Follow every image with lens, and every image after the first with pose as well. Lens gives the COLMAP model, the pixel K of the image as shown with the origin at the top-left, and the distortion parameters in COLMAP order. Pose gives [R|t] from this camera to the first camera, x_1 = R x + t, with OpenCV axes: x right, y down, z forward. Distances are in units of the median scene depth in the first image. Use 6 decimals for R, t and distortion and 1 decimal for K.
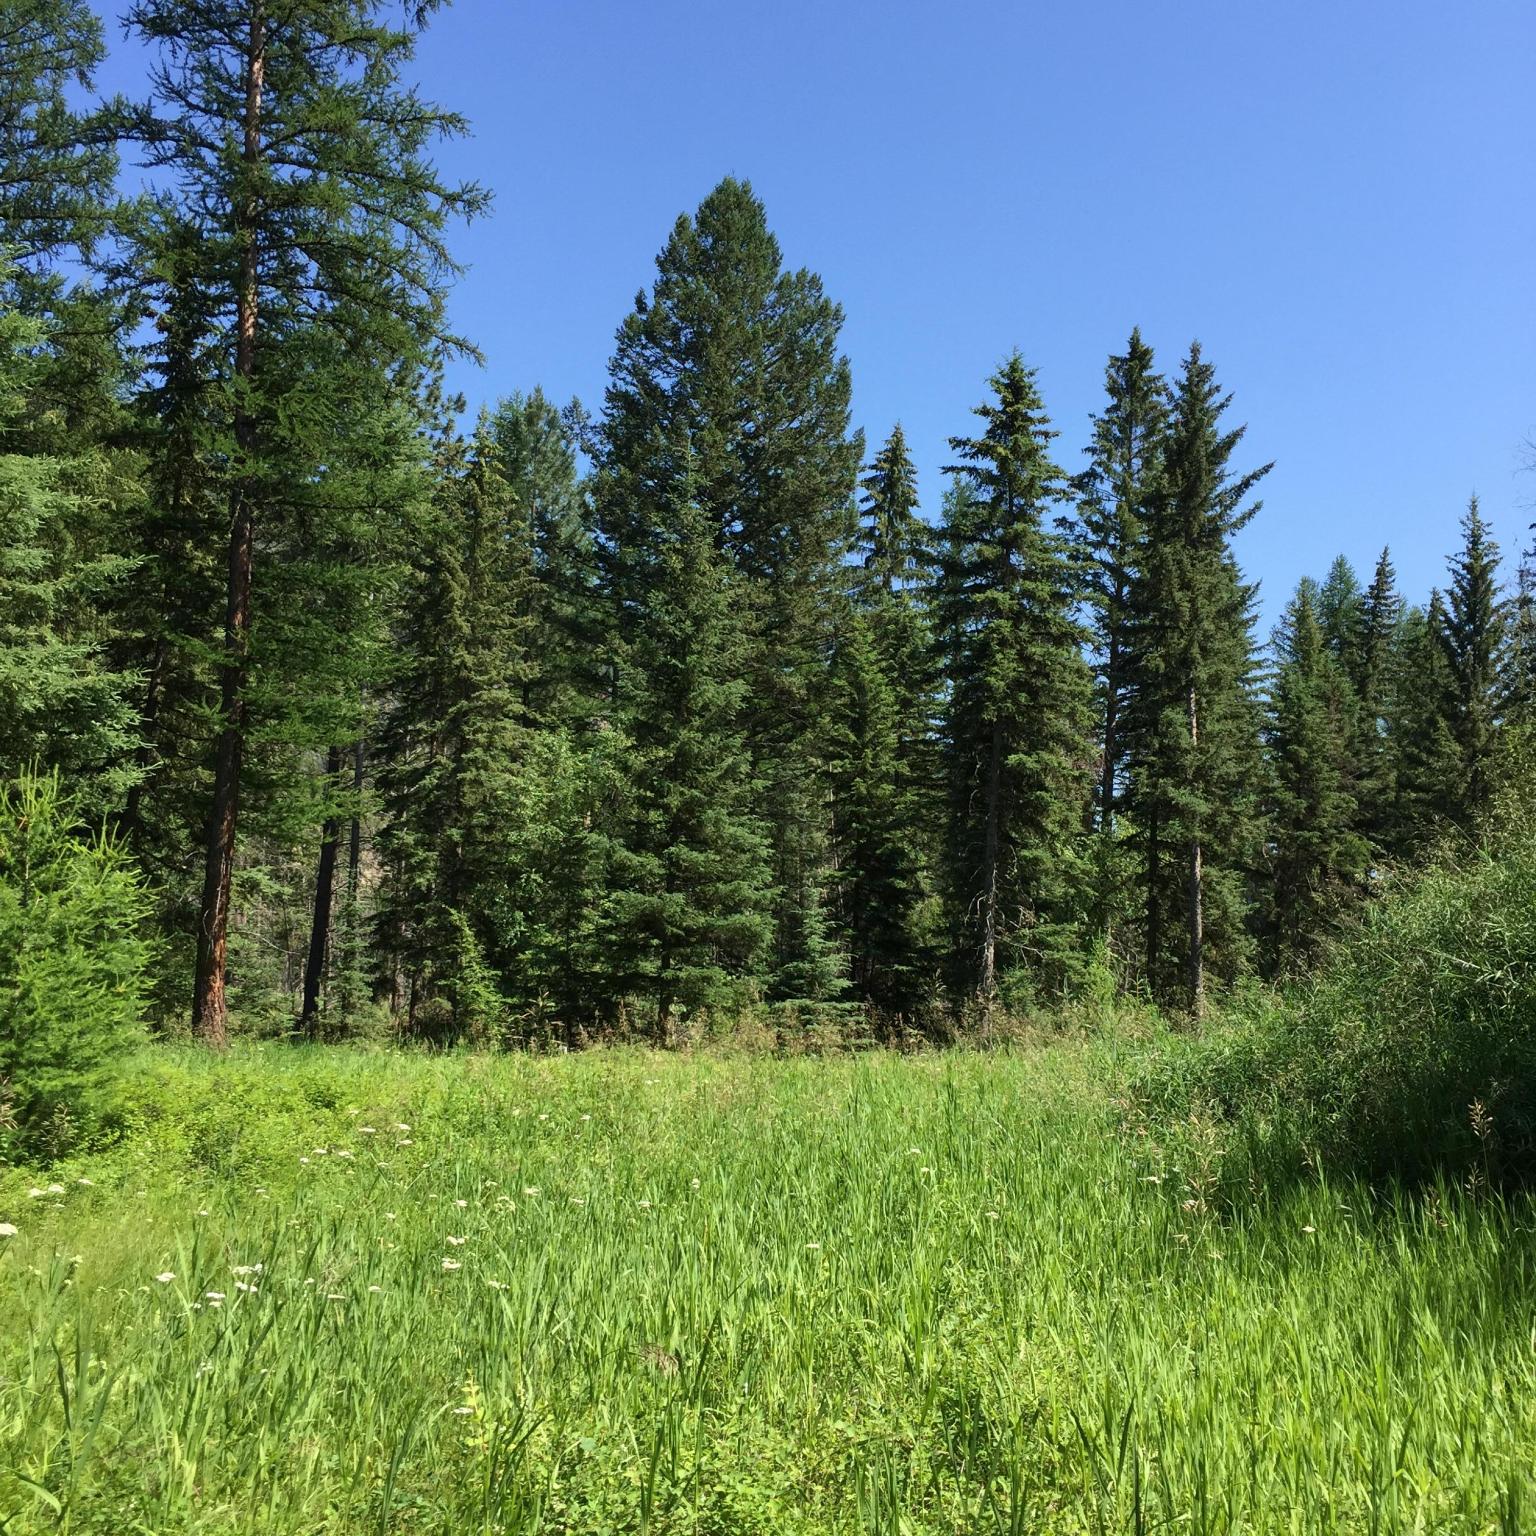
lens RADIAL K [[1776.0, 0, 740.3], [0, 1776.0, 772.4], [0, 0, 1]] dist [0.091609, -0.104209]
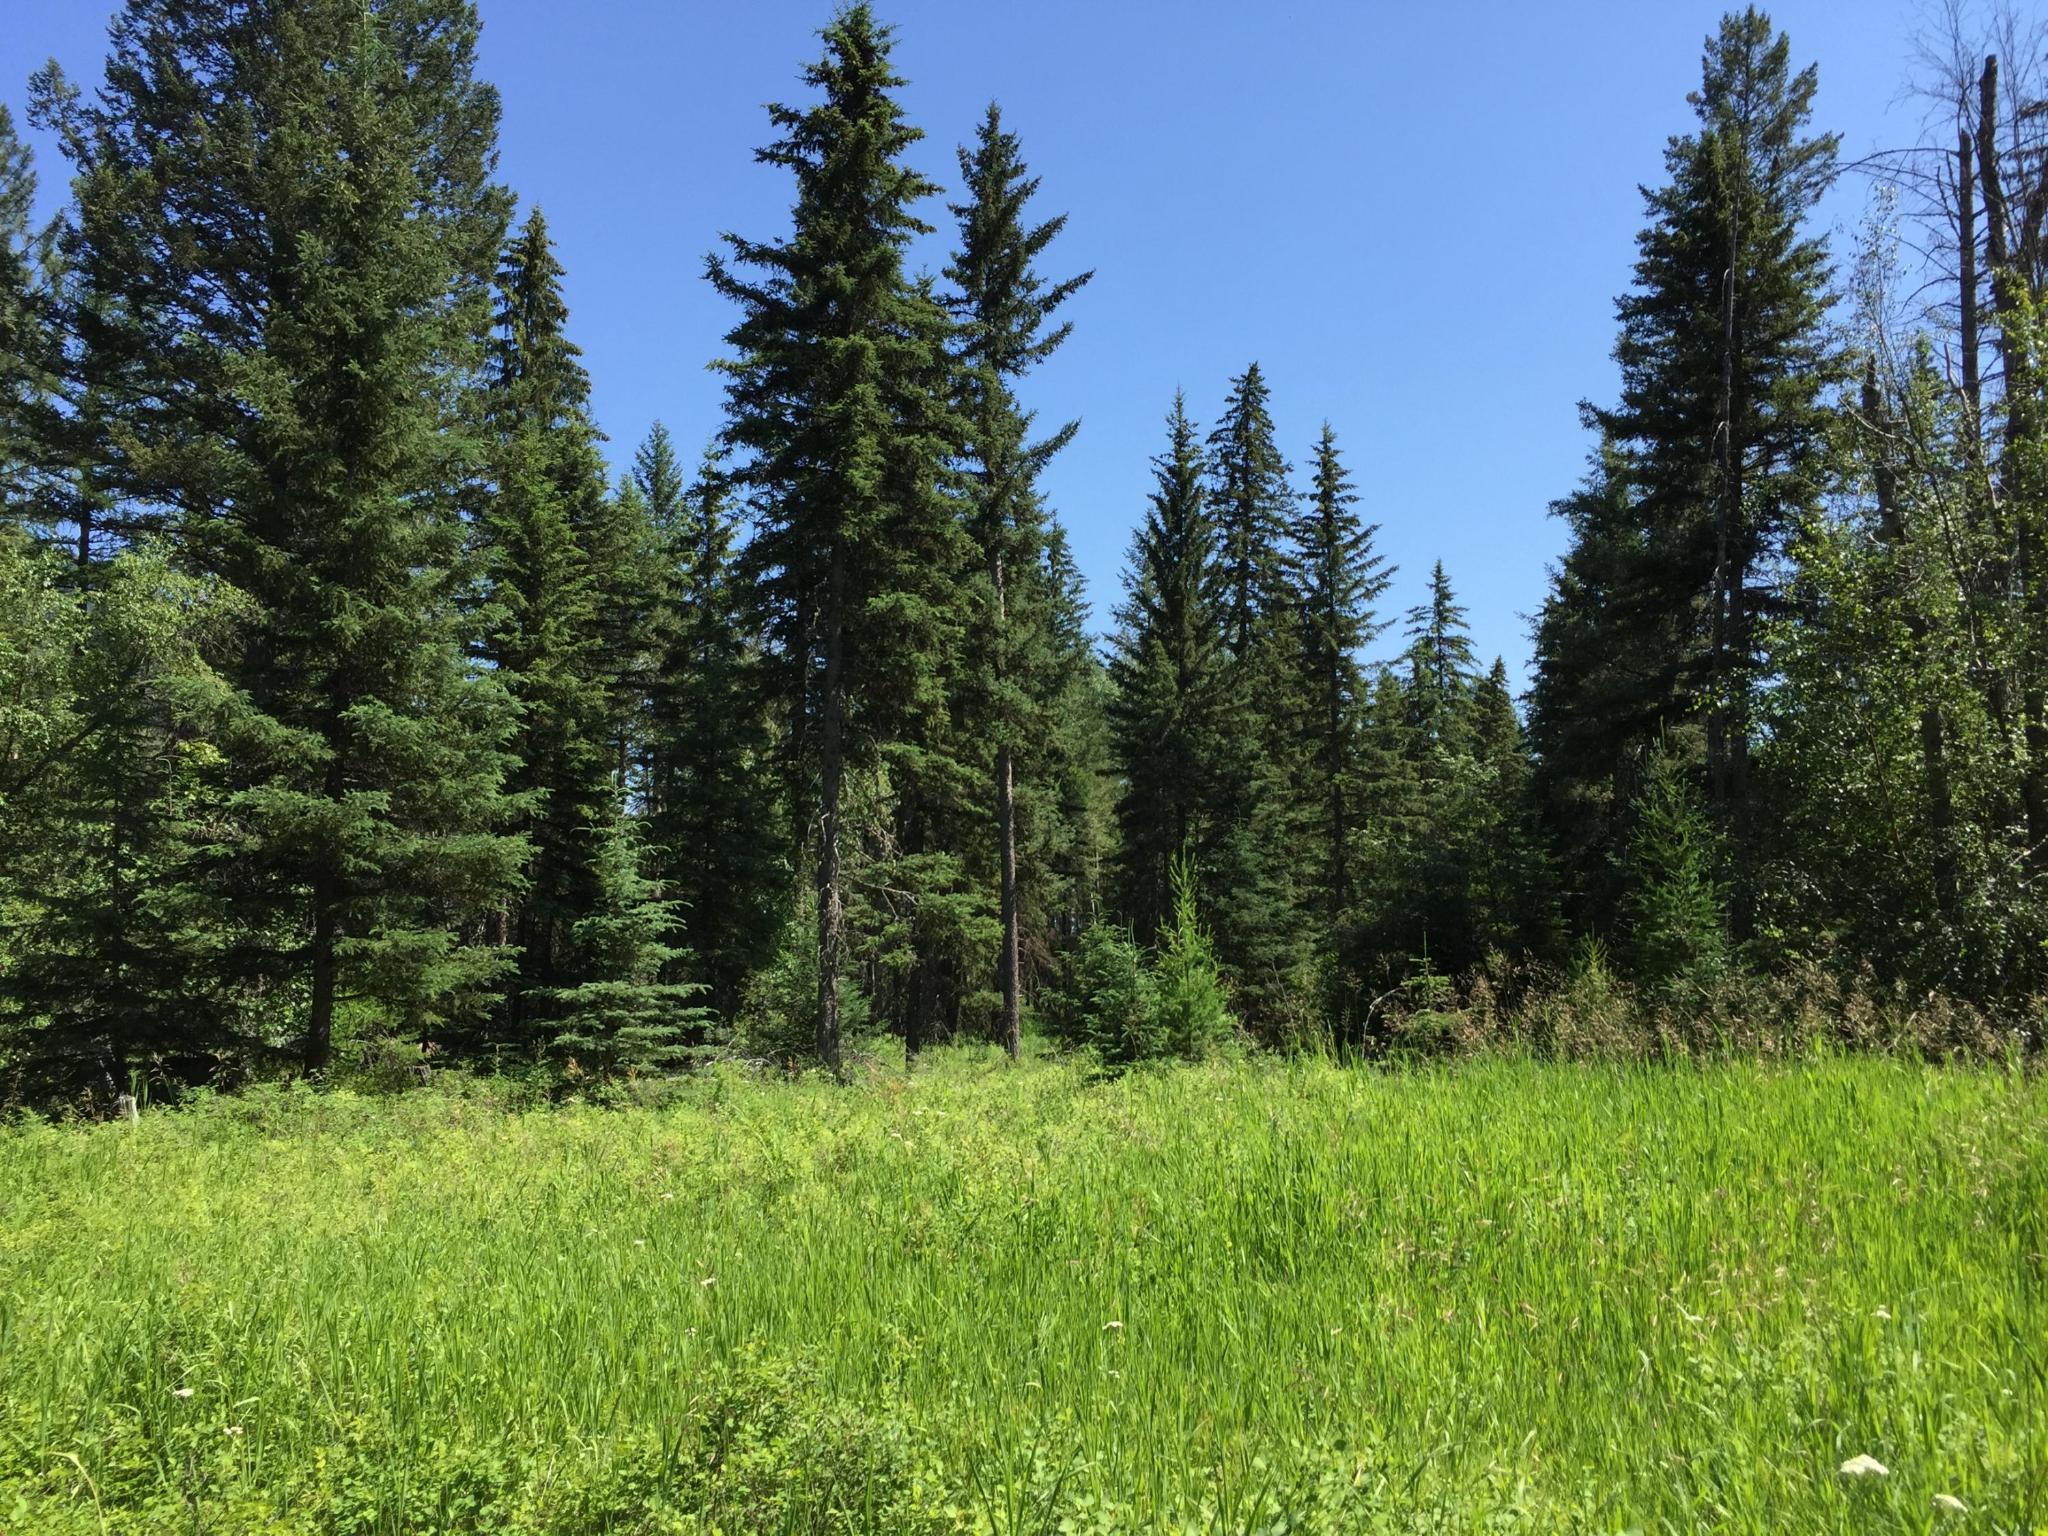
lens RADIAL K [[1803.3, 0, 1034.4], [0, 1803.3, 761.1], [0, 0, 1]] dist [0.091105, -0.117511]
pose [[0.905165, 0.012424, 0.424879, -0.059003], [-0.017893, 0.999800, 0.008884, 0.034156], [-0.424684, -0.015644, 0.905206, 0.289686]]
